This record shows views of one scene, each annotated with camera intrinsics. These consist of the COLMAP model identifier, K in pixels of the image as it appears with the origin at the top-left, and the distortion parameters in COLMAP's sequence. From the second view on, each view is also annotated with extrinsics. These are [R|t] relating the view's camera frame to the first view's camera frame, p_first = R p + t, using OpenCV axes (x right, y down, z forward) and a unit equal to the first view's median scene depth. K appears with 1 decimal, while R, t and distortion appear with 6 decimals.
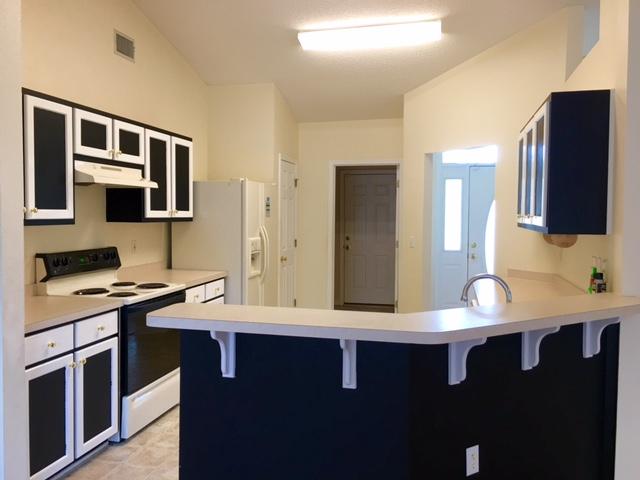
lens RADIAL K [[550.6, 0, 317.9], [0, 550.6, 237.3], [0, 0, 1]] dist [0.050286, -0.024226]
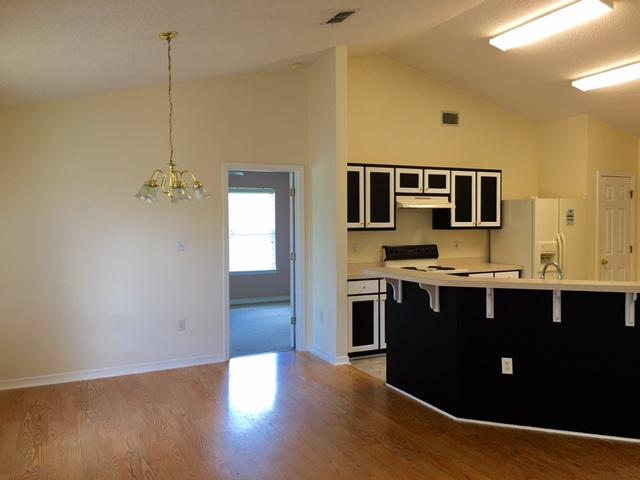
lens RADIAL K [[550.6, 0, 321.2], [0, 550.6, 238.2], [0, 0, 1]] dist [0.050286, -0.024226]
pose [[0.643385, 0.010967, -0.765464, 0.673562], [-0.022642, 0.999733, -0.004708, 0.013996], [0.765208, 0.020361, 0.643461, -0.308939]]
